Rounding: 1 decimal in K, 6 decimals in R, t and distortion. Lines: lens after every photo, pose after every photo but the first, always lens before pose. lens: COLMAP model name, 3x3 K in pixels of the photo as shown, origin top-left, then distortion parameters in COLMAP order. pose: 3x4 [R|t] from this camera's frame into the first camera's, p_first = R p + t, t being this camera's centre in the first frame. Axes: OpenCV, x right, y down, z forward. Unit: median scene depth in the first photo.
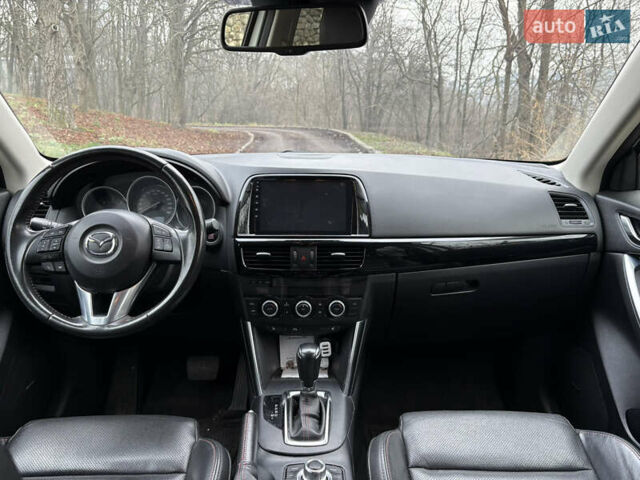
lens RADIAL K [[483.9, 0, 320.0], [0, 483.9, 240.0], [0, 0, 1]] dist [0.012795, 0.001594]
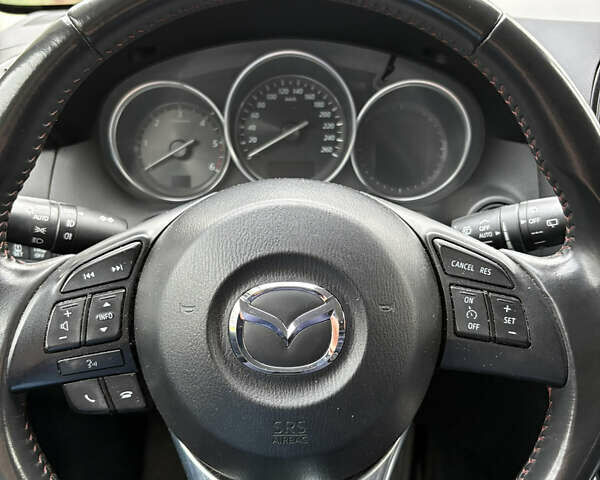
lens RADIAL K [[626.6, 0, 300.0], [0, 626.6, 240.0], [0, 0, 1]] dist [0.007033, 0.004260]
pose [[0.999738, 0.001534, -0.022834, -0.424185], [0.002497, 0.984486, 0.175447, -0.096538], [0.022749, -0.175458, 0.984224, 0.655397]]
